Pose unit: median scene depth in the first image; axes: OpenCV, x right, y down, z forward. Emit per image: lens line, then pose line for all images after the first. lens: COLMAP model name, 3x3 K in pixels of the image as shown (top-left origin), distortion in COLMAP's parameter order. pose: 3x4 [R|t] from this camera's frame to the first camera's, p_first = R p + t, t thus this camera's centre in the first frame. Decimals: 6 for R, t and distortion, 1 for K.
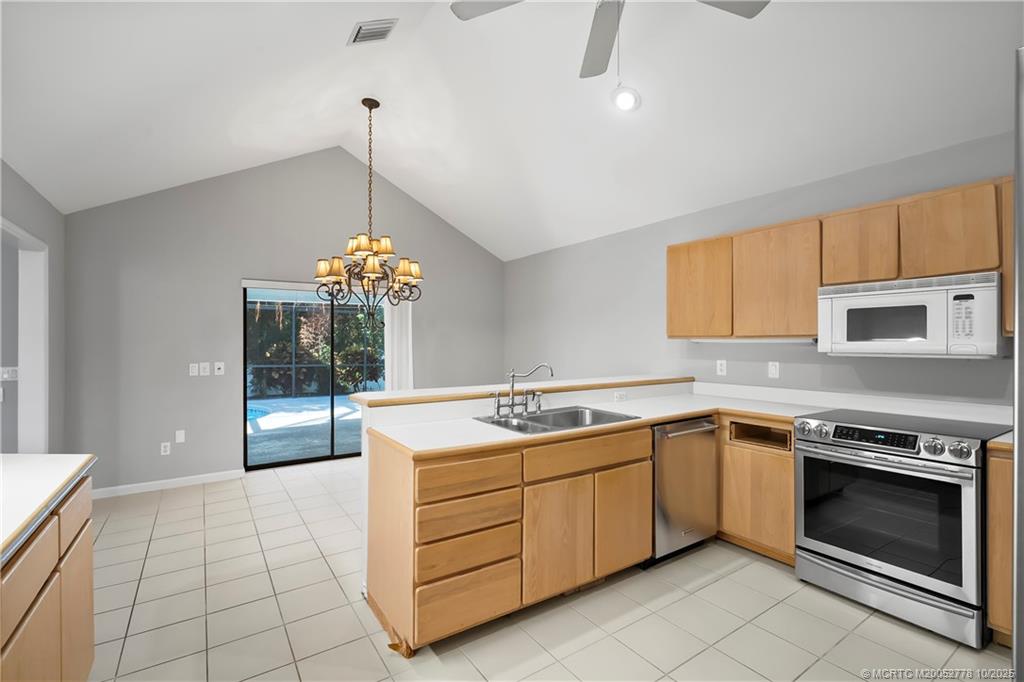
lens RADIAL K [[461.9, 0, 507.7], [0, 461.9, 341.5], [0, 0, 1]] dist [0.000268, 0.000228]
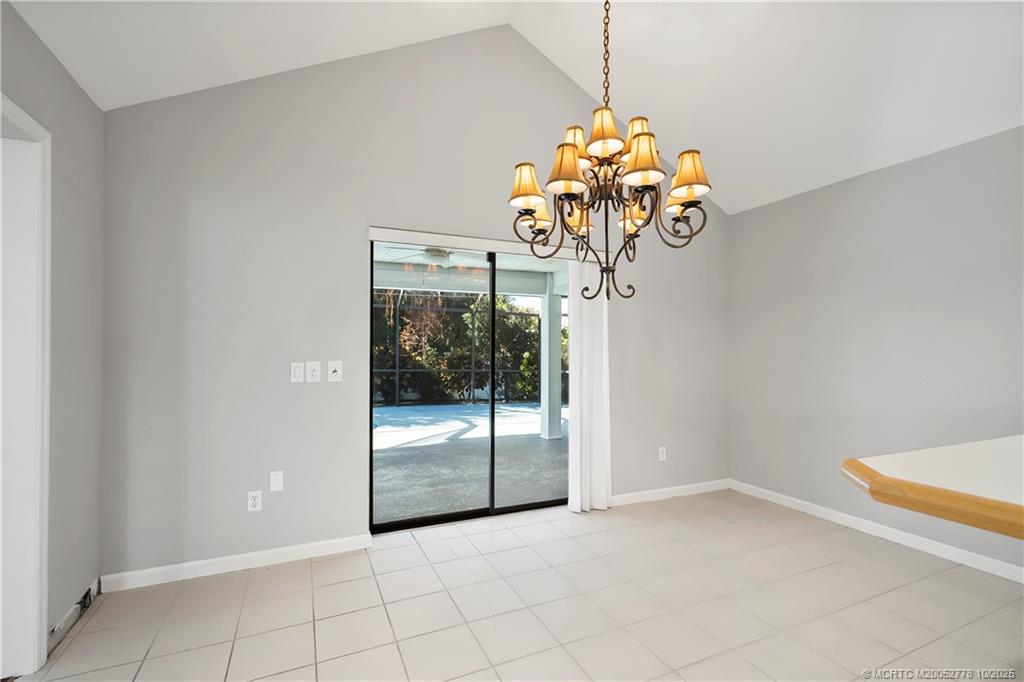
lens RADIAL K [[463.8, 0, 511.0], [0, 463.8, 350.2], [0, 0, 1]] dist [-0.004771, -0.000510]
pose [[0.987196, 0.007332, -0.159344, -0.294727], [-0.007008, 0.999972, 0.002600, 0.027446], [0.159359, -0.001451, 0.987220, 0.427670]]
